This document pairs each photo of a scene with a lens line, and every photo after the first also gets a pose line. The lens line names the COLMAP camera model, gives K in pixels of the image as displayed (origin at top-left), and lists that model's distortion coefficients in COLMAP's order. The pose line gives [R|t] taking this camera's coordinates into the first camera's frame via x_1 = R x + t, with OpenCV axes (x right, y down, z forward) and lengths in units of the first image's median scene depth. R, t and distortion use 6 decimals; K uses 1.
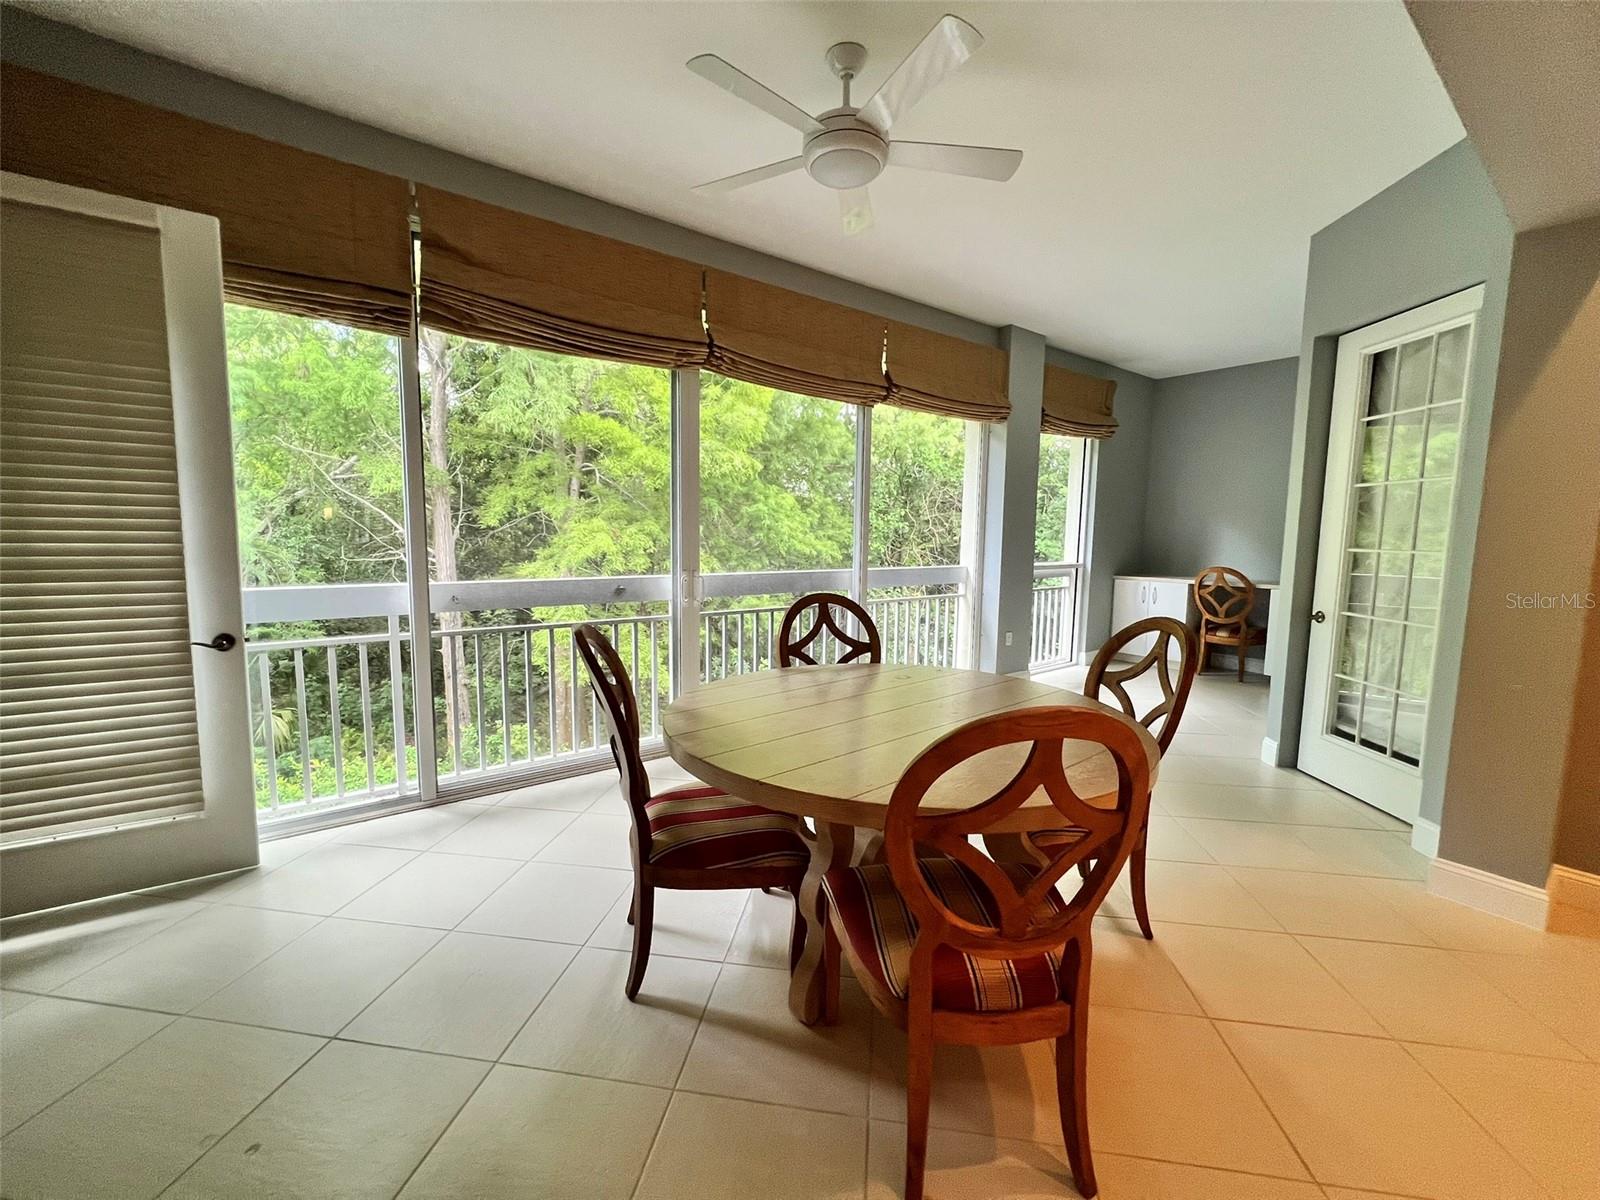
lens RADIAL K [[642.8, 0, 794.4], [0, 642.8, 595.1], [0, 0, 1]] dist [0.001677, -0.000257]
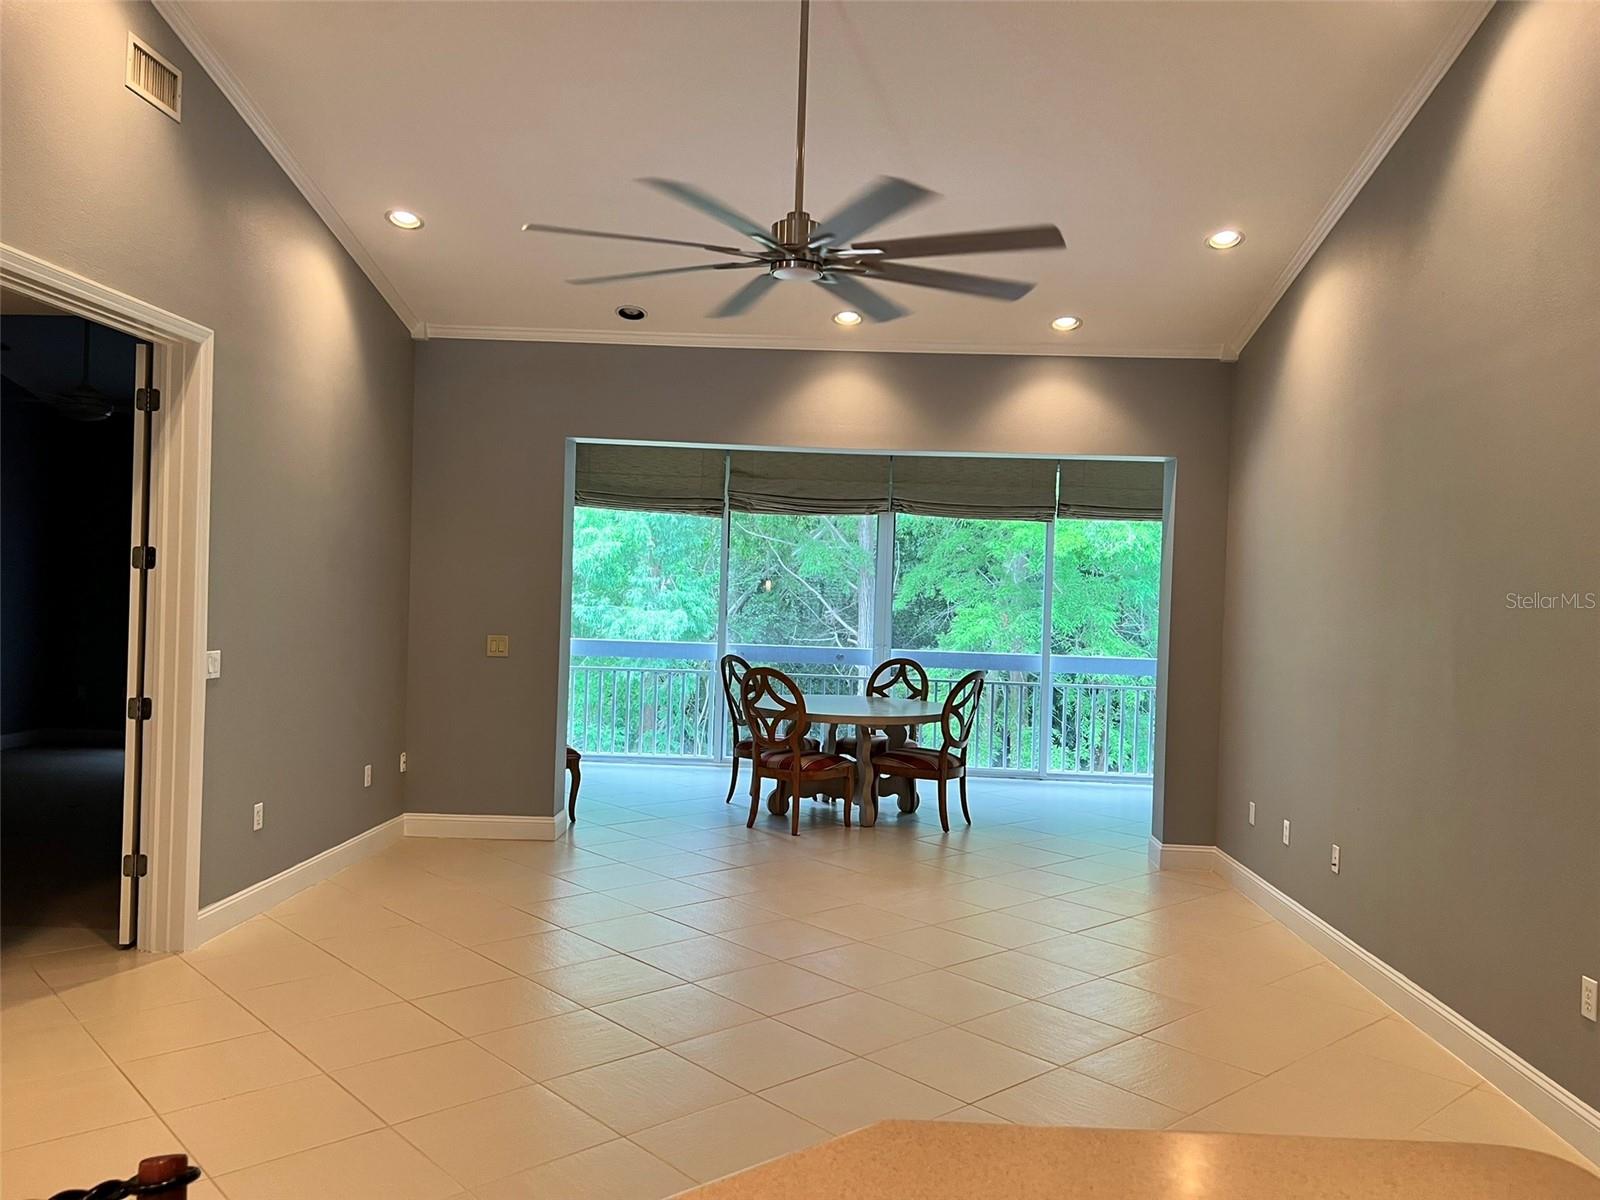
lens RADIAL K [[1228.8, 0, 800.0], [0, 1228.8, 600.0], [0, 0, 1]] dist [0.061752, -0.093740]
pose [[0.771849, 0.015263, -0.635623, 1.852145], [-0.084948, 0.993224, -0.079305, 0.121546], [0.630106, 0.115206, 0.767915, -1.608744]]
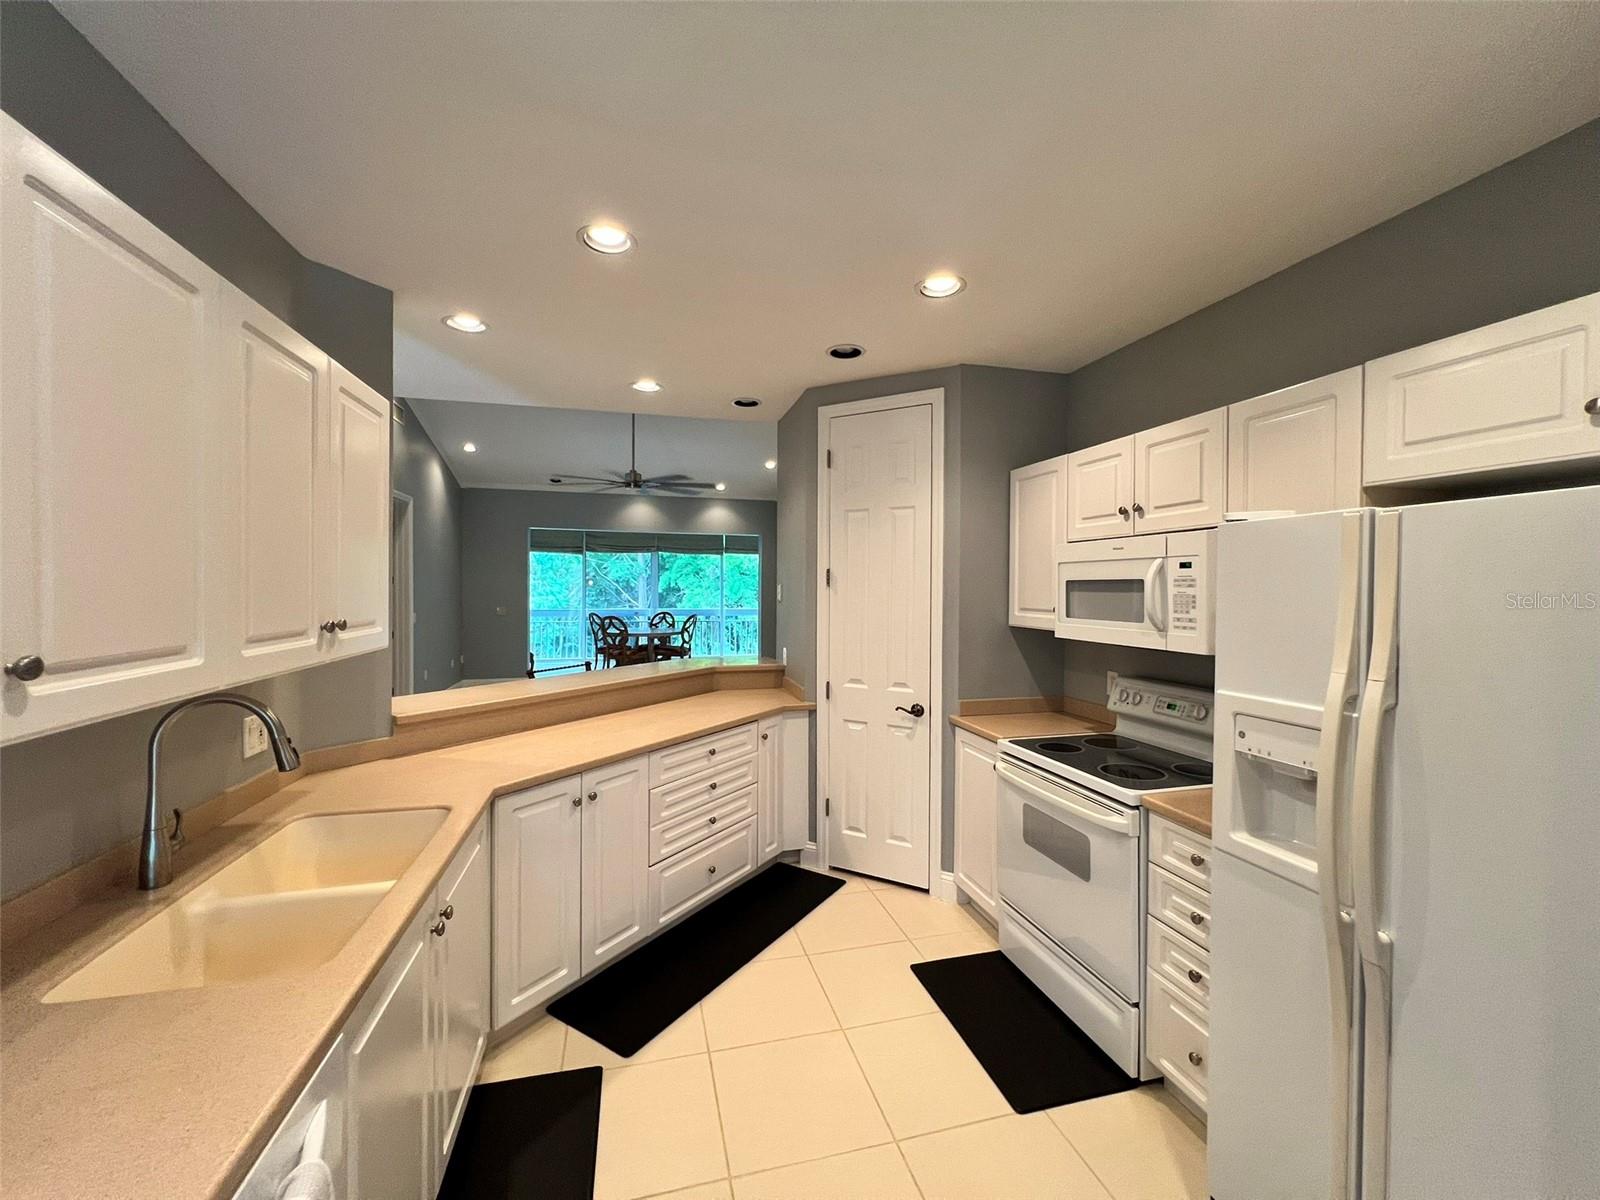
lens RADIAL K [[642.8, 0, 793.8], [0, 642.8, 598.1], [0, 0, 1]] dist [-0.000820, -0.000011]
pose [[0.923430, -0.002014, -0.383760, 2.362455], [-0.030930, 0.996342, -0.079656, 0.208572], [0.382517, 0.085427, 0.919991, -2.424252]]
